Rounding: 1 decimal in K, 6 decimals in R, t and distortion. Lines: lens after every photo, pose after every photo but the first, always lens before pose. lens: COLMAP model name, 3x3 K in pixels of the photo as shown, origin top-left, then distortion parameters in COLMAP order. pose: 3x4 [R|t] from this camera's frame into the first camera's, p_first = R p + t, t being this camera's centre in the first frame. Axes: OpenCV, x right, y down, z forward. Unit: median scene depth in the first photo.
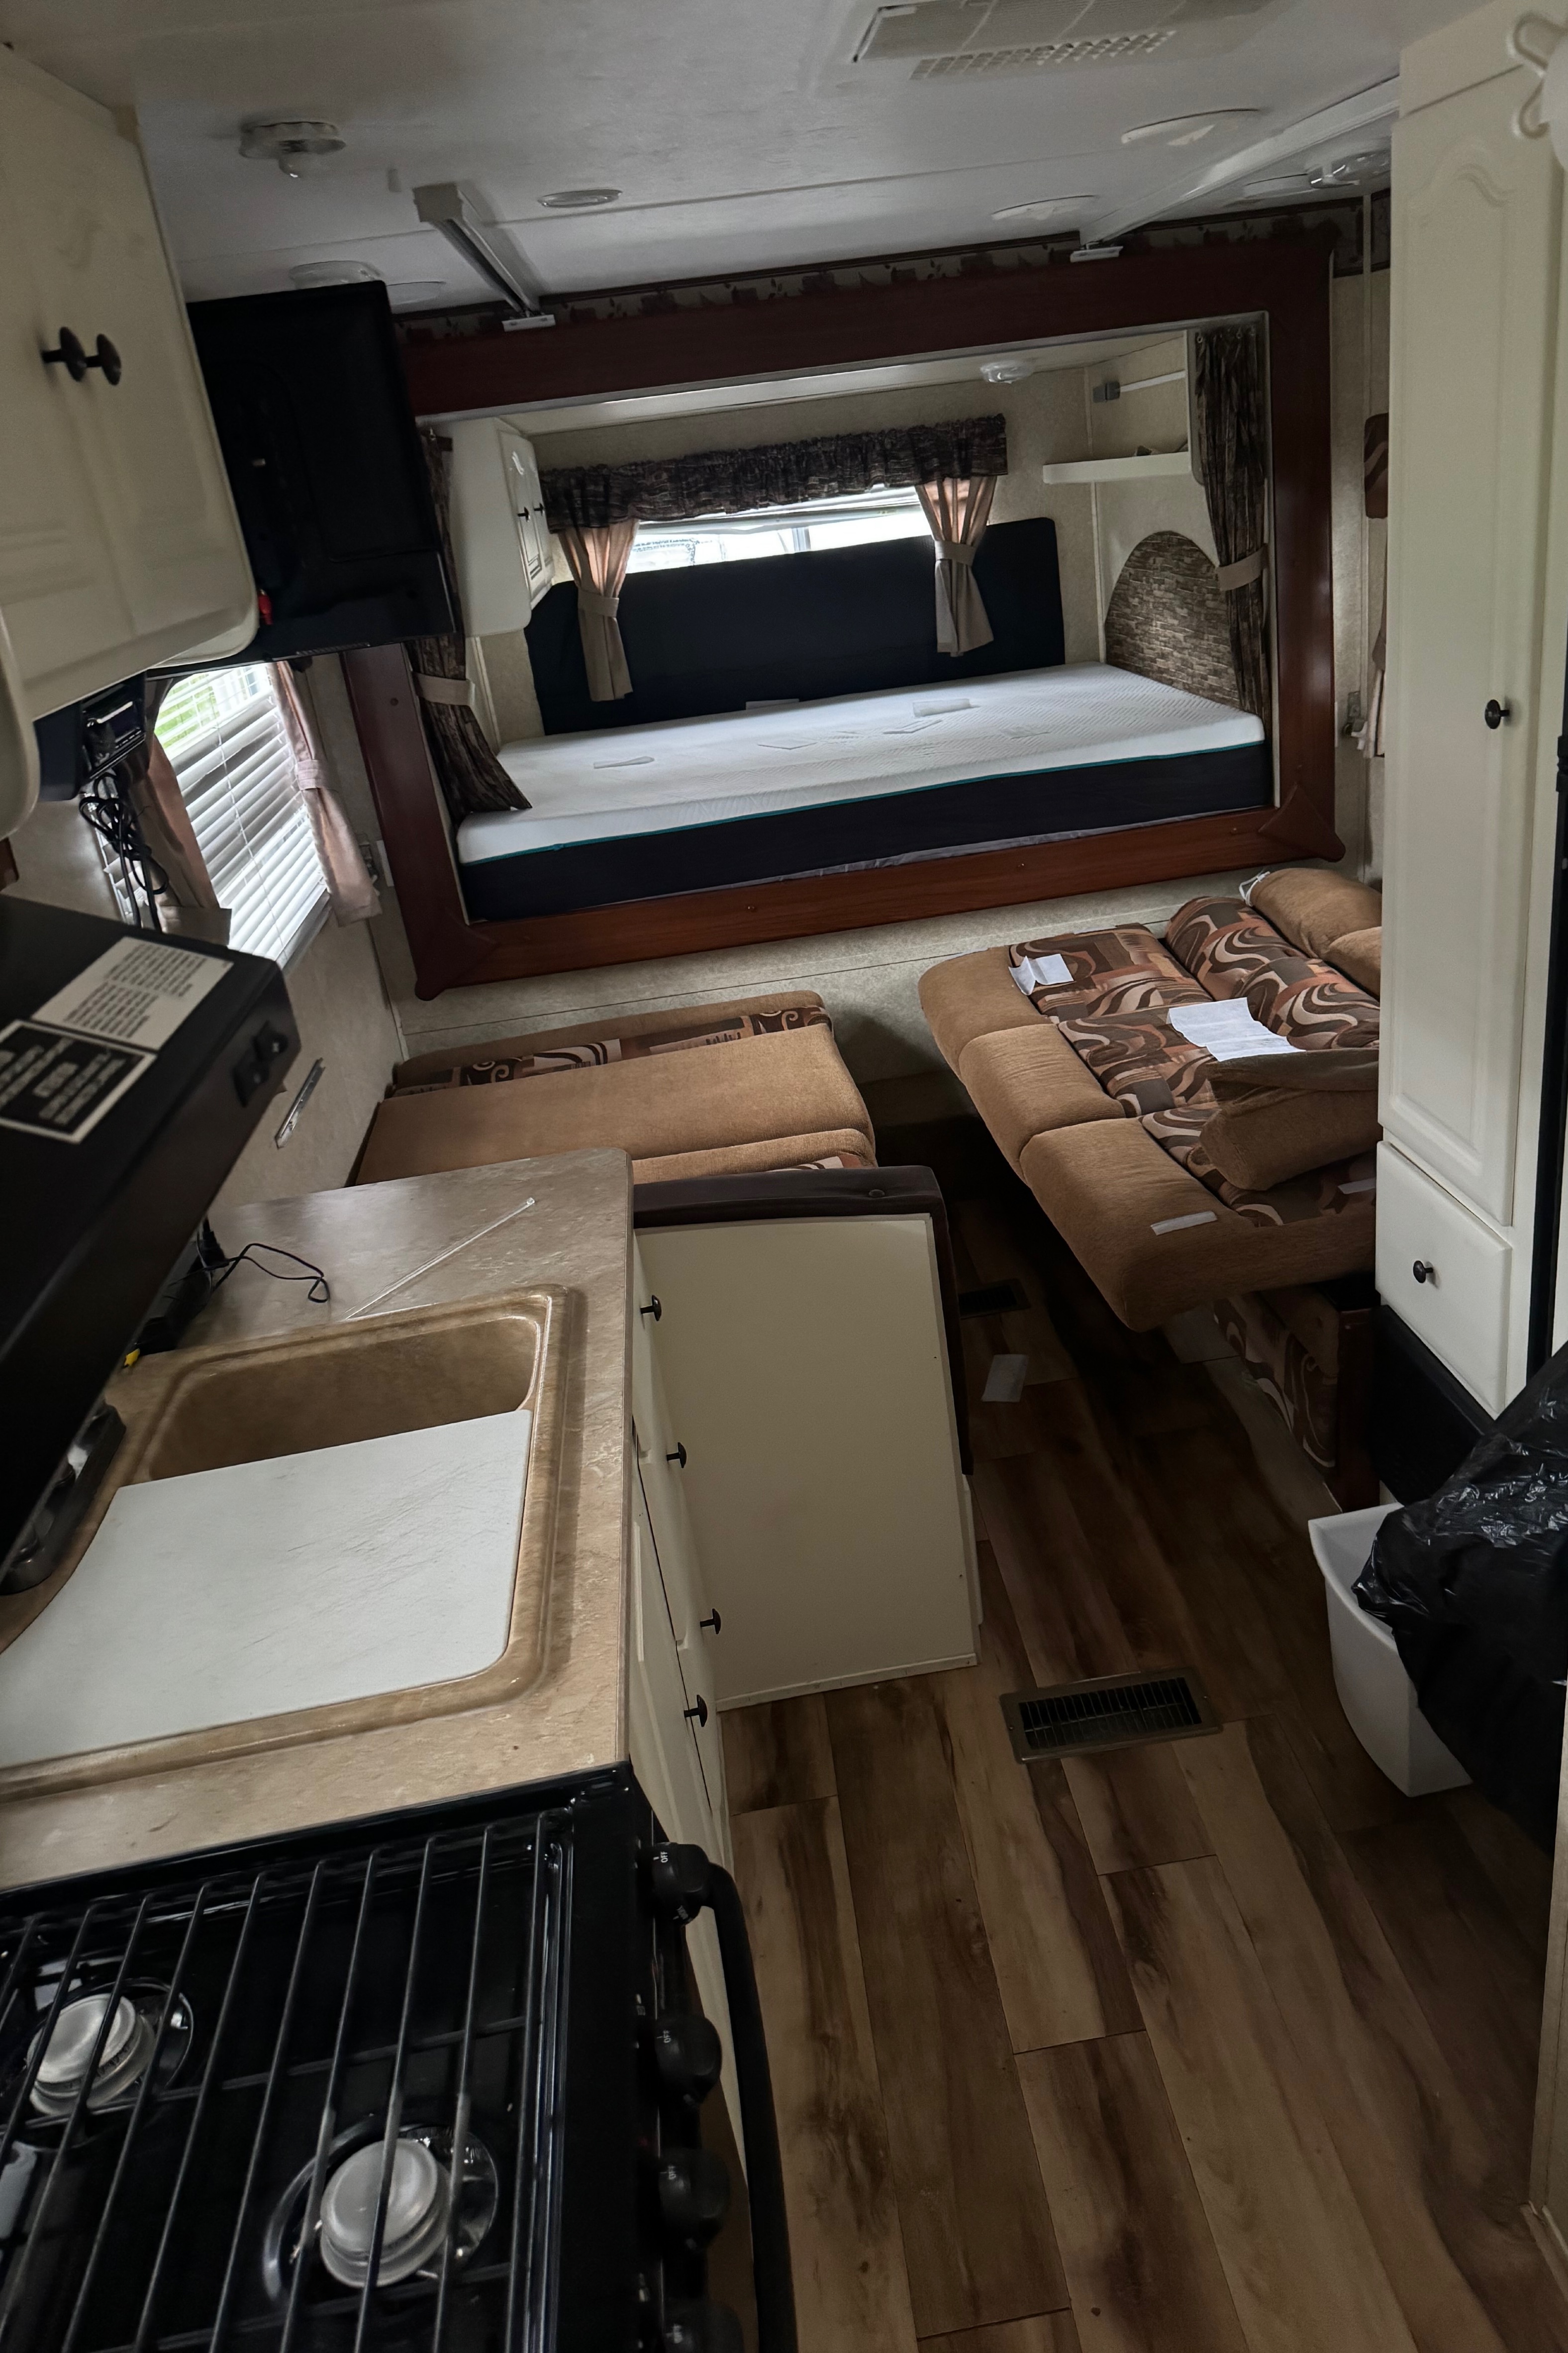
lens RADIAL K [[1716.7, 0, 870.0], [0, 1716.7, 1173.0], [0, 0, 1]] dist [0.178269, -0.253767]
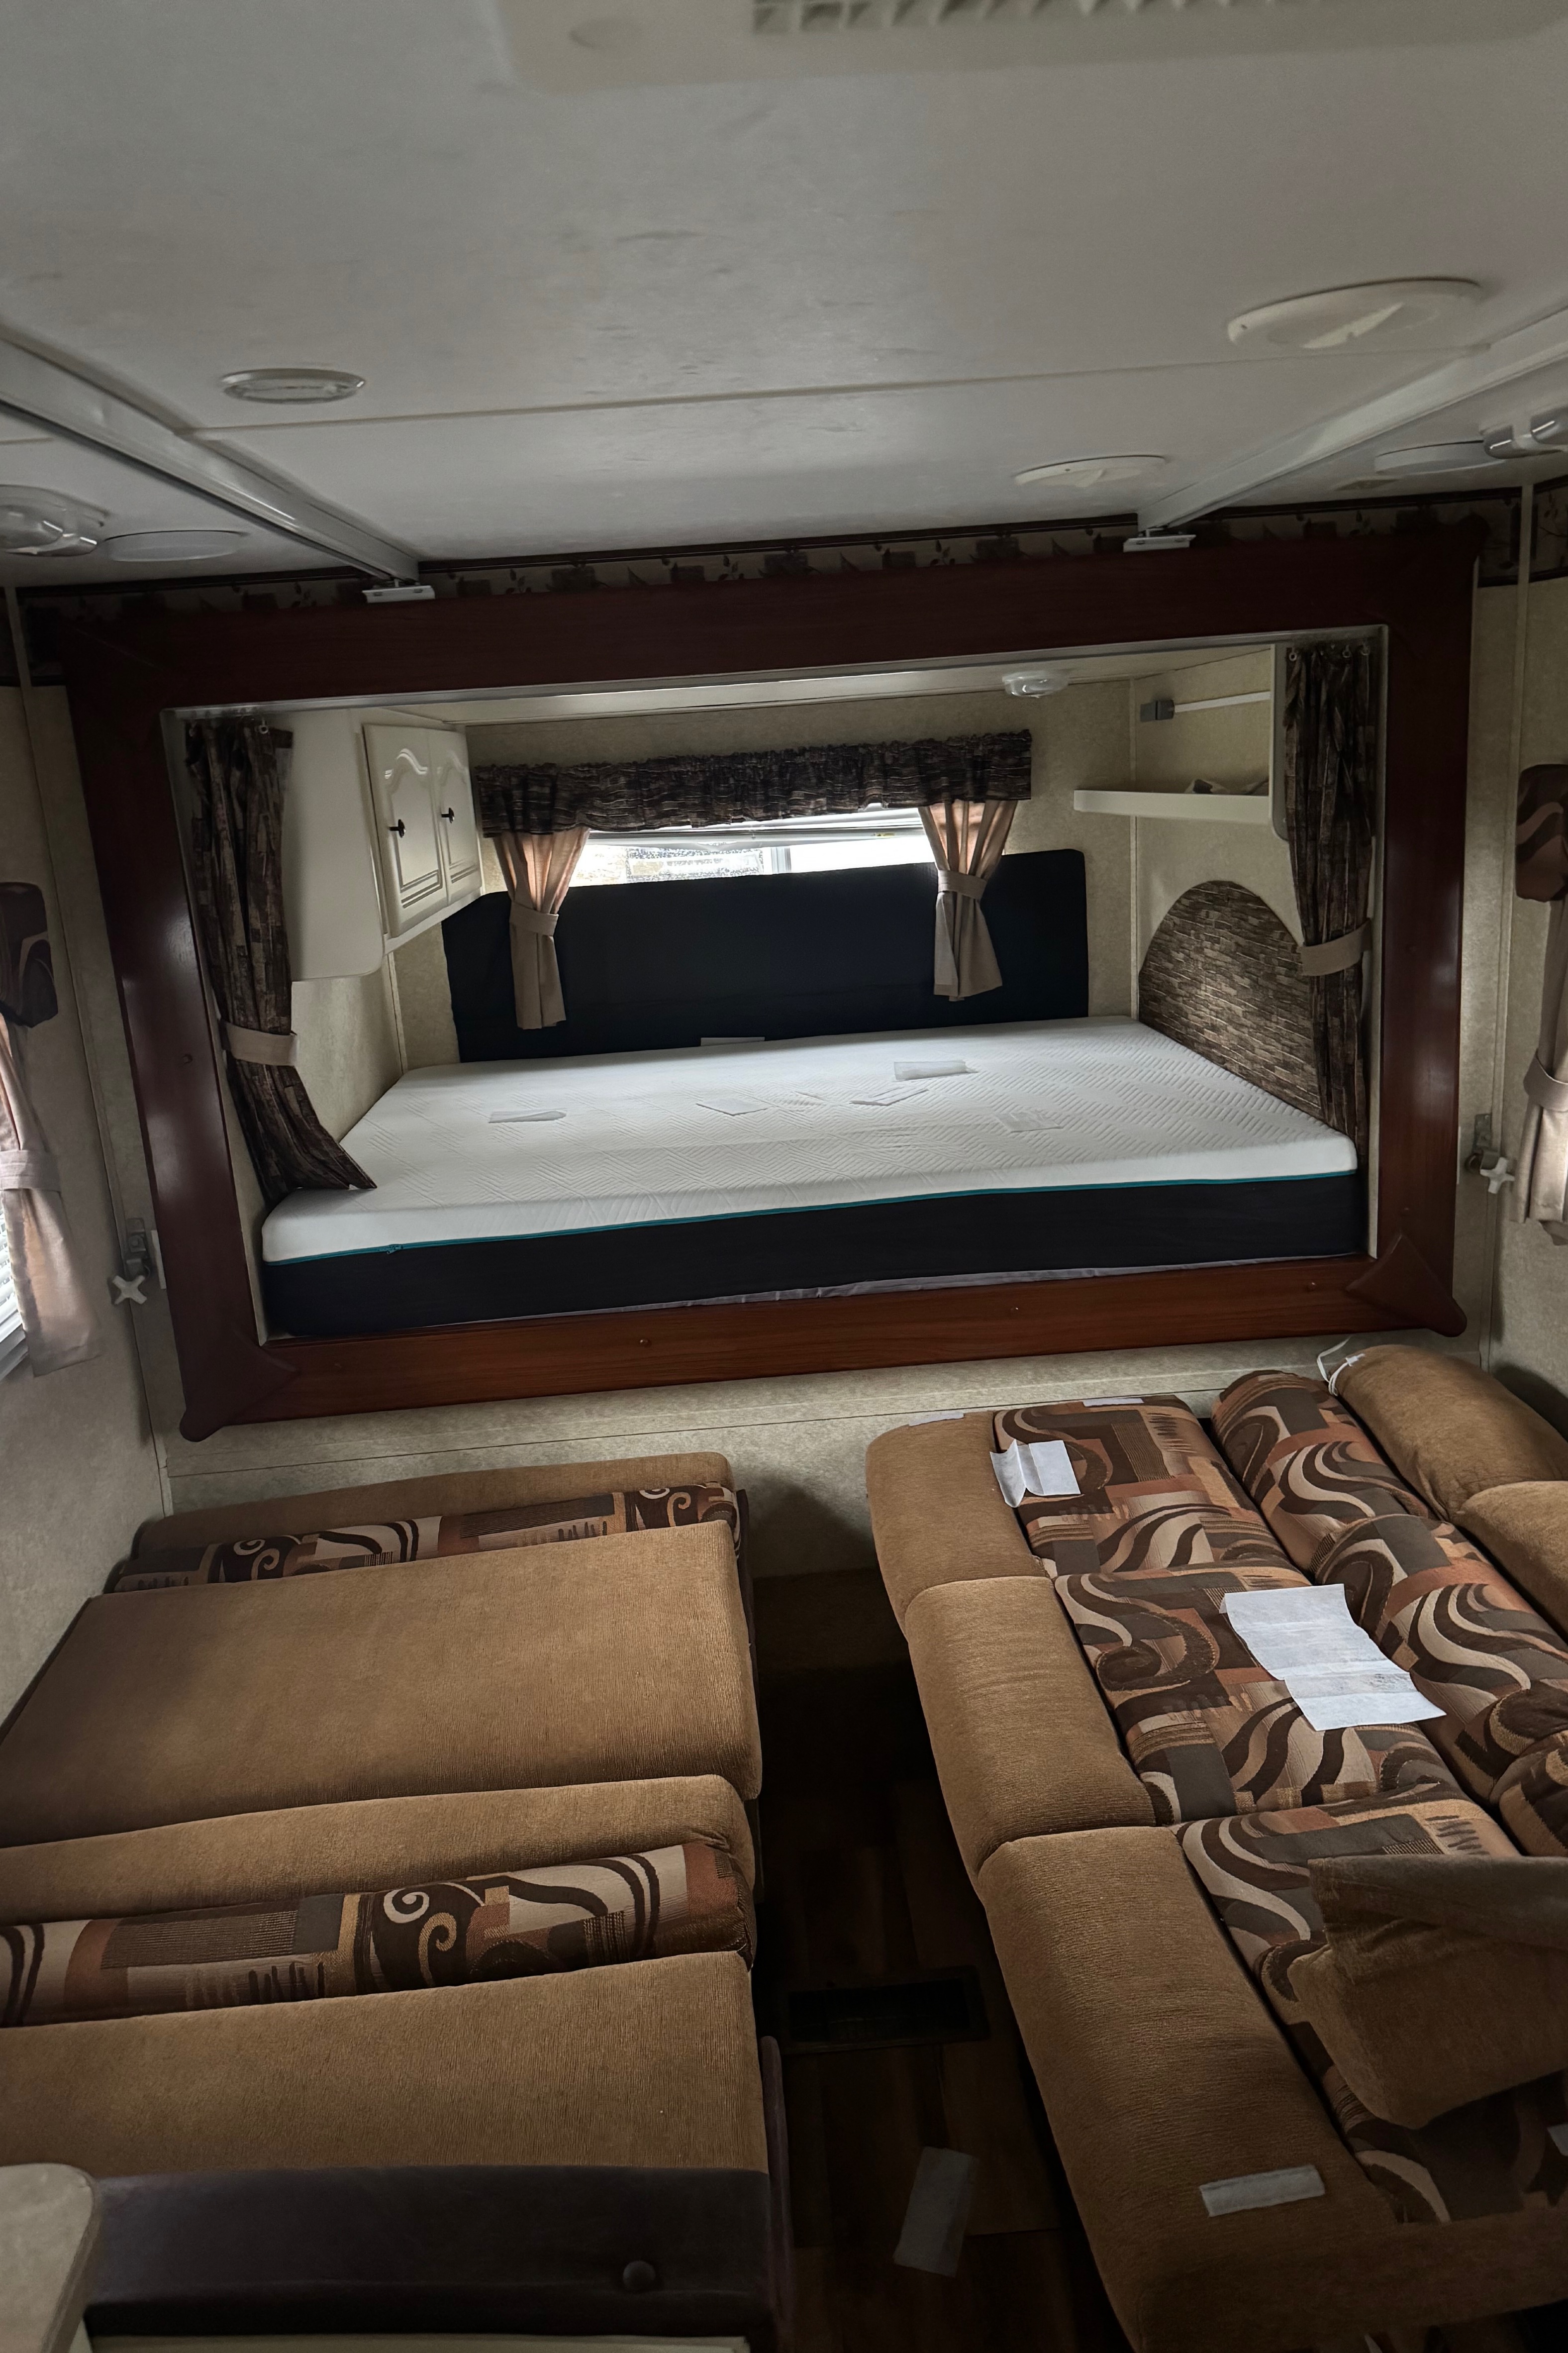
lens RADIAL K [[1632.5, 0, 784.0], [0, 1632.5, 1176.5], [0, 0, 1]] dist [0.162967, -0.247340]
pose [[0.995477, 0.068901, -0.065402, 0.031693], [-0.076807, 0.988888, -0.127286, -0.138947], [0.055905, 0.131734, 0.989707, 0.298822]]
